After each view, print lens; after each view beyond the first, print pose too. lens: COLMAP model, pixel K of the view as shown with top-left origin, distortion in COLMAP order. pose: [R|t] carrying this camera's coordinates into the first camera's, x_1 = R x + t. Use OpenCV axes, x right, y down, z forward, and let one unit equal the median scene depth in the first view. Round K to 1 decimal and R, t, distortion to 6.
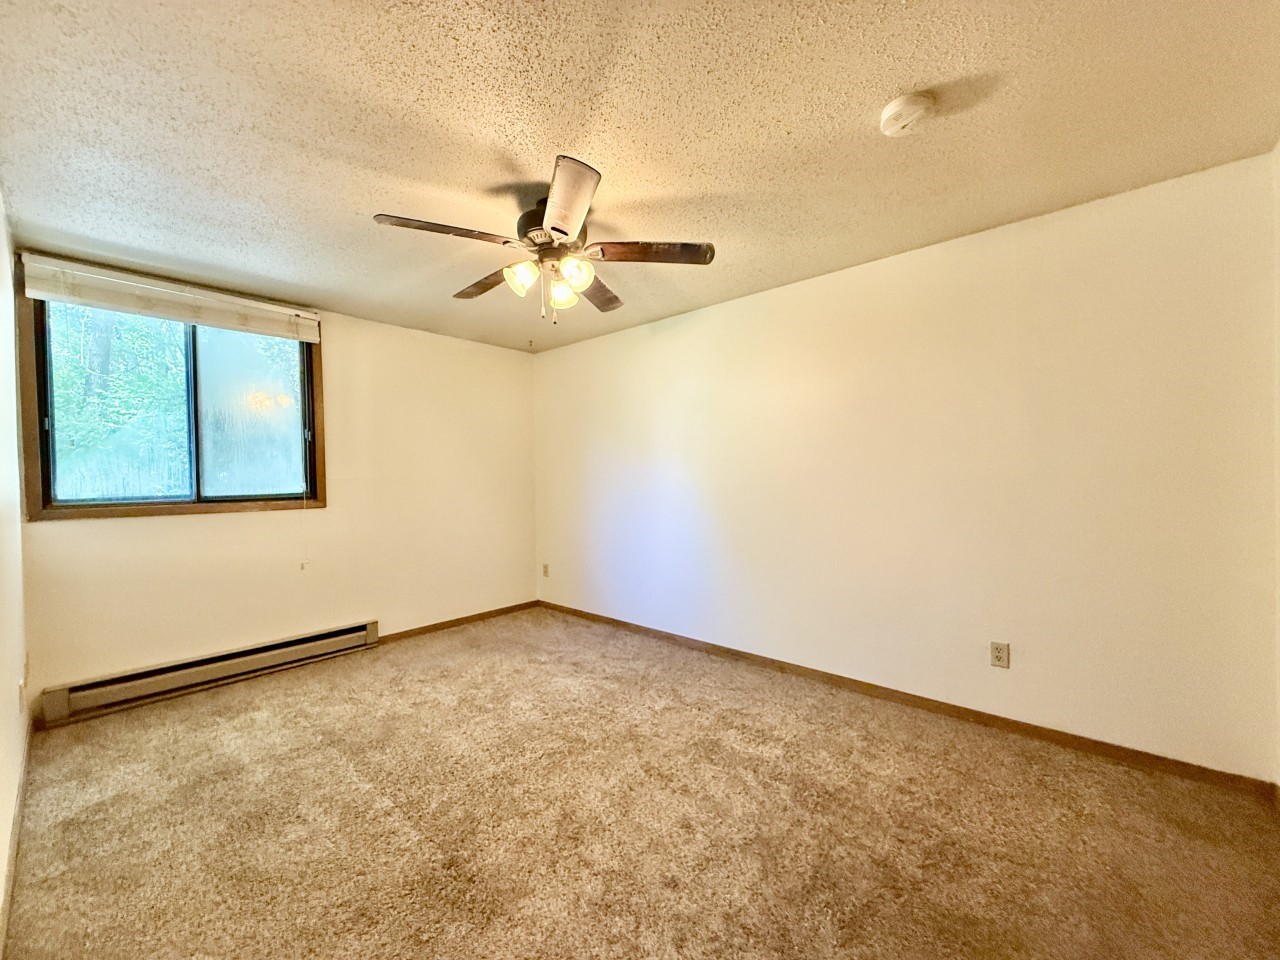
lens RADIAL K [[513.1, 0, 637.7], [0, 513.1, 477.6], [0, 0, 1]] dist [0.001297, -0.000330]
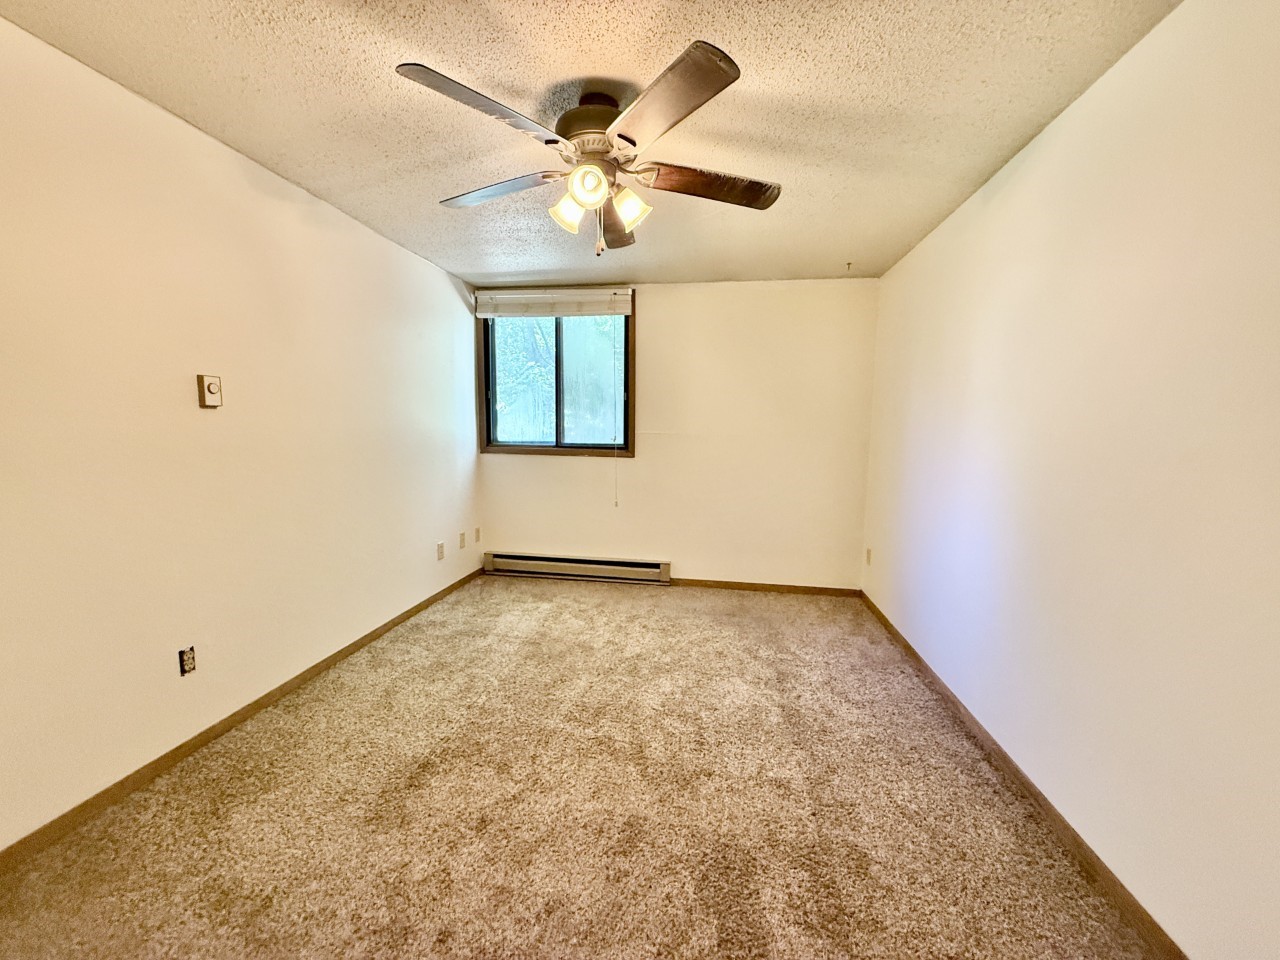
lens RADIAL K [[513.1, 0, 637.7], [0, 513.1, 477.6], [0, 0, 1]] dist [0.001297, -0.000330]
pose [[0.537252, 0.103733, -0.837018, 0.437800], [-0.026986, 0.994014, 0.105869, -0.023321], [0.842990, -0.034291, 0.536835, 0.431499]]
